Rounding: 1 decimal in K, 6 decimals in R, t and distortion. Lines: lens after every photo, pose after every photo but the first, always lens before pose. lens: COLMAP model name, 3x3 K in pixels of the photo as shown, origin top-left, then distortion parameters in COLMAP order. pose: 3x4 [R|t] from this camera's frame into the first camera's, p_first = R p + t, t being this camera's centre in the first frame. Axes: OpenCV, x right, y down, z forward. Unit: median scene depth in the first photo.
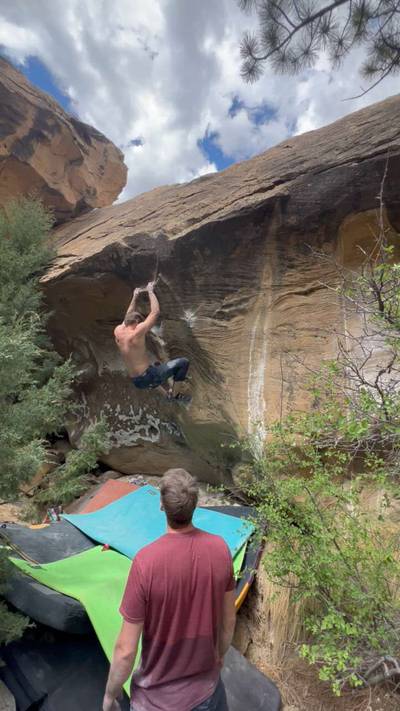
lens RADIAL K [[312.0, 0, 201.5], [0, 312.0, 354.5], [0, 0, 1]] dist [0.000223, 0.001038]
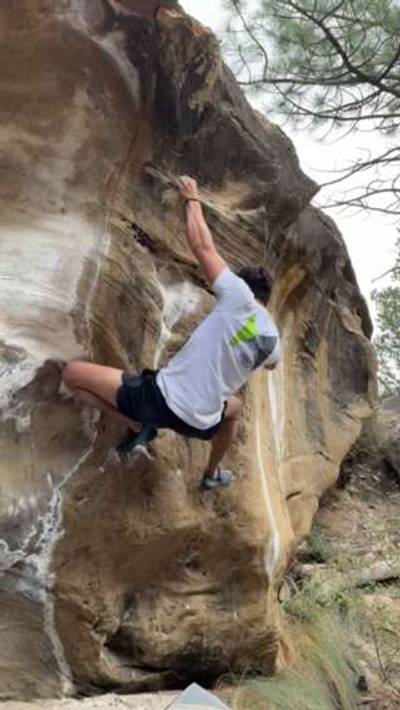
lens RADIAL K [[601.1, 0, 200.0], [0, 601.1, 355.0], [0, 0, 1]] dist [0.149876, -0.265939]
pose [[0.018562, 0.211328, 0.977239, -1.025109], [-0.155176, 0.966173, -0.205988, 0.170449], [-0.987712, -0.147821, 0.050727, 1.044943]]
